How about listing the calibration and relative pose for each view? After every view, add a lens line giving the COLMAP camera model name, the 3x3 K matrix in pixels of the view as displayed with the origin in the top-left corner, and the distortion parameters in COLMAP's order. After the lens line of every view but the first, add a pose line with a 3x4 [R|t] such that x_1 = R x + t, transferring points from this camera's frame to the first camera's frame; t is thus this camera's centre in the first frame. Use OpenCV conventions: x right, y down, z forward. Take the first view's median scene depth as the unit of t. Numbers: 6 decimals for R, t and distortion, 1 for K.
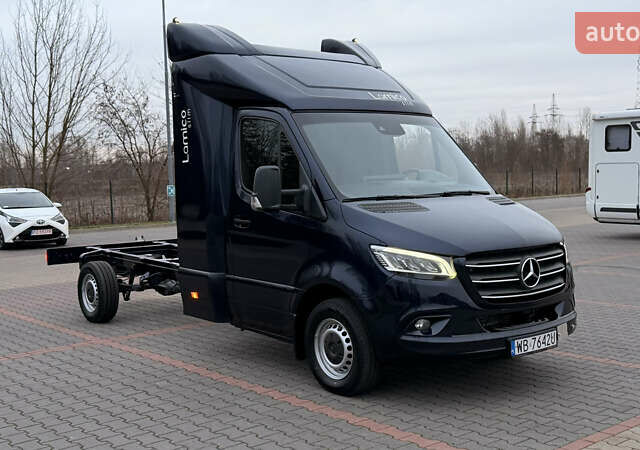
lens RADIAL K [[770.8, 0, 320.0], [0, 770.8, 225.0], [0, 0, 1]] dist [0.136946, 0.000850]
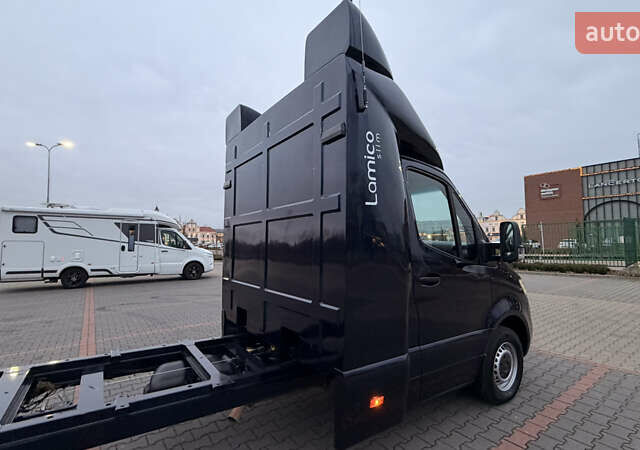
lens RADIAL K [[321.8, 0, 320.0], [0, 321.8, 225.0], [0, 0, 1]] dist [0.000219, -0.000009]
pose [[0.114179, 0.075390, 0.990596, -0.424963], [0.073671, 0.993729, -0.084120, -0.039303], [-0.990725, 0.082582, 0.107909, 0.938081]]
